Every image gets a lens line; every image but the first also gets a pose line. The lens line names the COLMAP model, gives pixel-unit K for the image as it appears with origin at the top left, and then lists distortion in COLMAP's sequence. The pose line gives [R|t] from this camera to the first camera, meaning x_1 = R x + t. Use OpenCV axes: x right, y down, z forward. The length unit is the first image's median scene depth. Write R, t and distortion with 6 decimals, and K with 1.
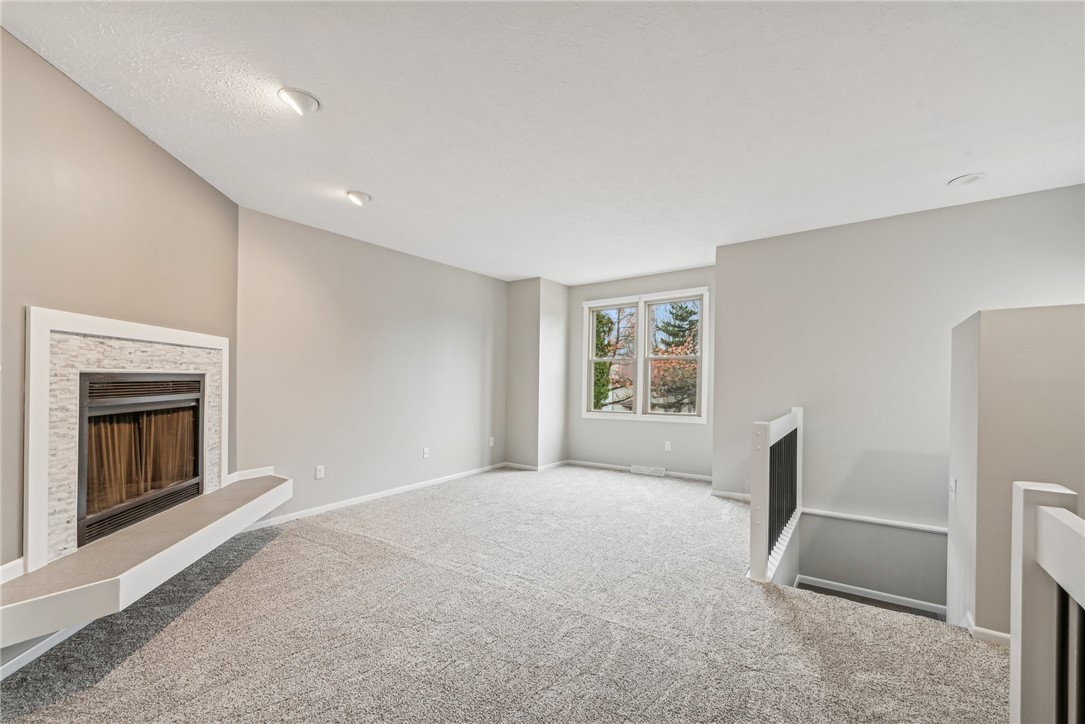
lens RADIAL K [[444.2, 0, 552.8], [0, 444.2, 373.7], [0, 0, 1]] dist [0.018639, -0.000269]
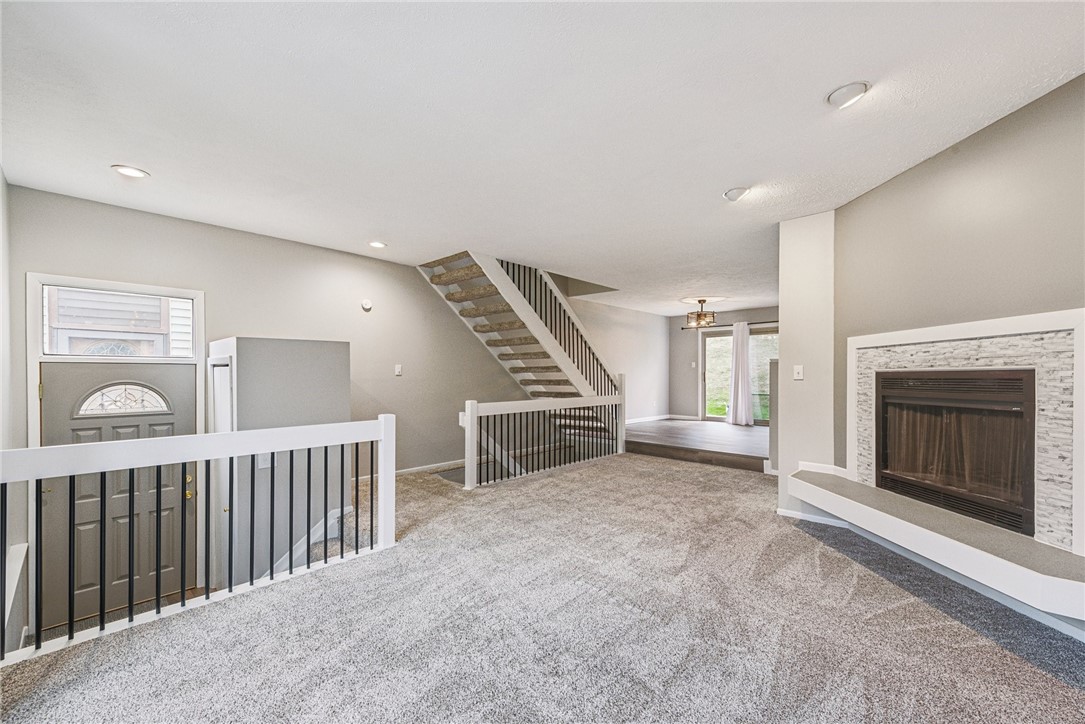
lens RADIAL K [[435.0, 0, 552.3], [0, 435.0, 375.4], [0, 0, 1]] dist [0.000598, -0.000170]
pose [[-0.989164, 0.002344, 0.146795, -0.151220], [0.000561, 0.999926, -0.012188, 0.021785], [-0.146813, -0.011974, -0.989092, 2.214060]]
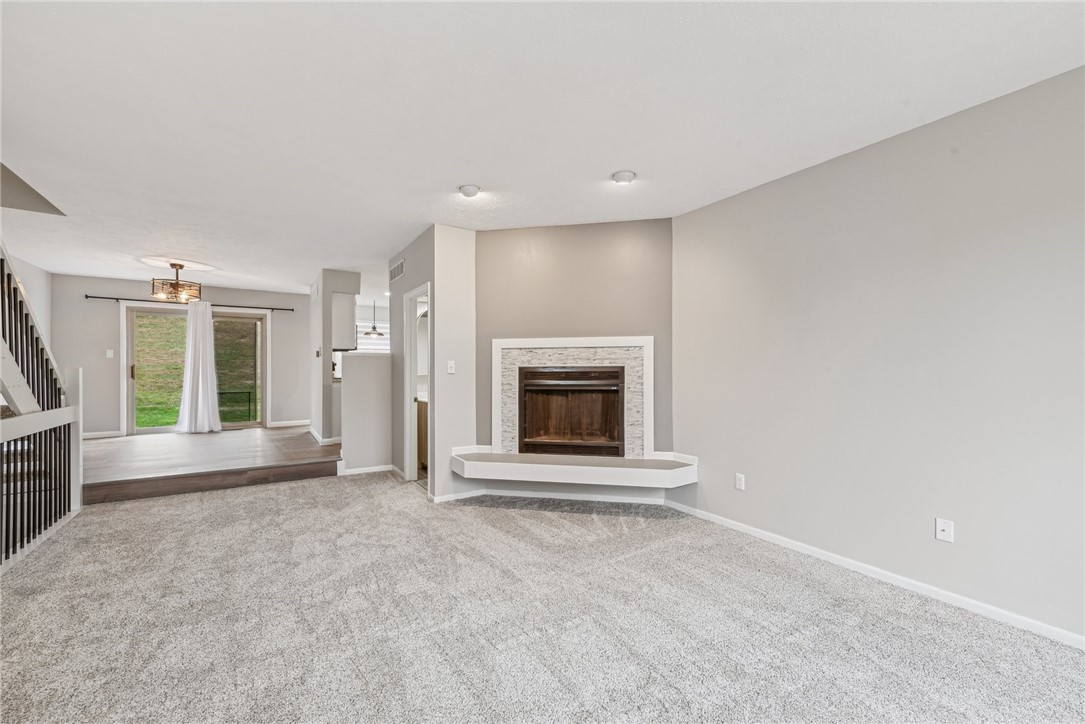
lens RADIAL K [[435.6, 0, 550.7], [0, 435.6, 362.3], [0, 0, 1]] dist [0.011147, -0.000494]
pose [[-0.381307, -0.009813, -0.924397, 0.604510], [0.012763, 0.999792, -0.015878, 0.007607], [0.924361, -0.017853, -0.381102, 1.591977]]
